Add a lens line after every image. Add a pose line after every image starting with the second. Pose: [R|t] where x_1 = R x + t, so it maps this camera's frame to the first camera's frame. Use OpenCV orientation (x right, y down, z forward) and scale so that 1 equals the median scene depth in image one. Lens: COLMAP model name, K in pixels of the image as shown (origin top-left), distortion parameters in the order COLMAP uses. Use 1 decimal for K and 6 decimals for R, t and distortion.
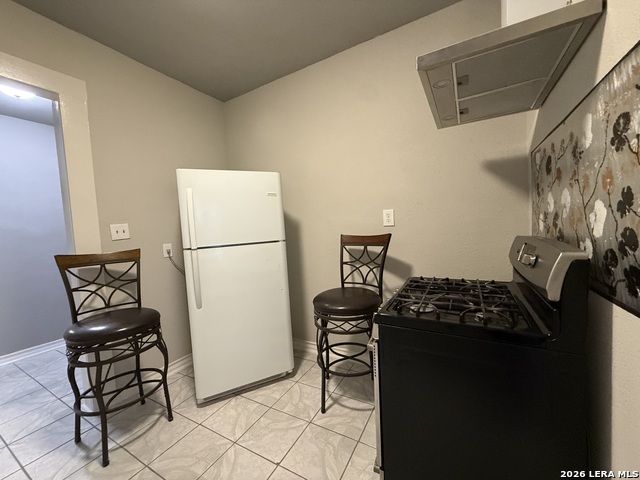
lens RADIAL K [[255.3, 0, 317.4], [0, 255.3, 241.9], [0, 0, 1]] dist [0.000021, -0.000130]
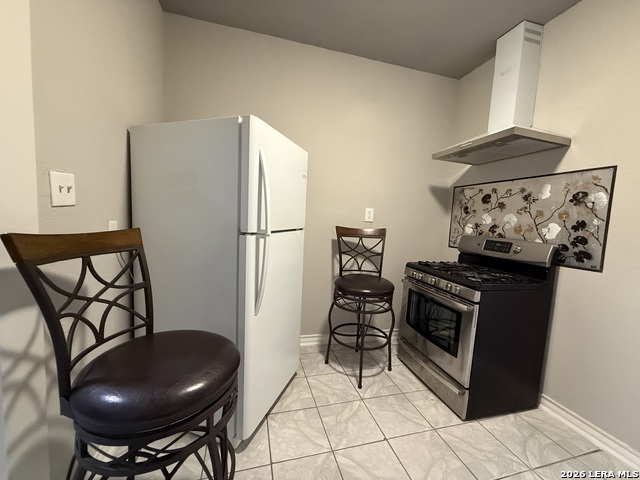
lens RADIAL K [[255.3, 0, 316.9], [0, 255.3, 242.2], [0, 0, 1]] dist [0.000021, -0.000130]
pose [[0.702705, 0.023372, 0.711097, -0.866785], [-0.047845, 0.998750, 0.014453, 0.033115], [-0.709871, -0.044178, 0.702945, 0.371310]]
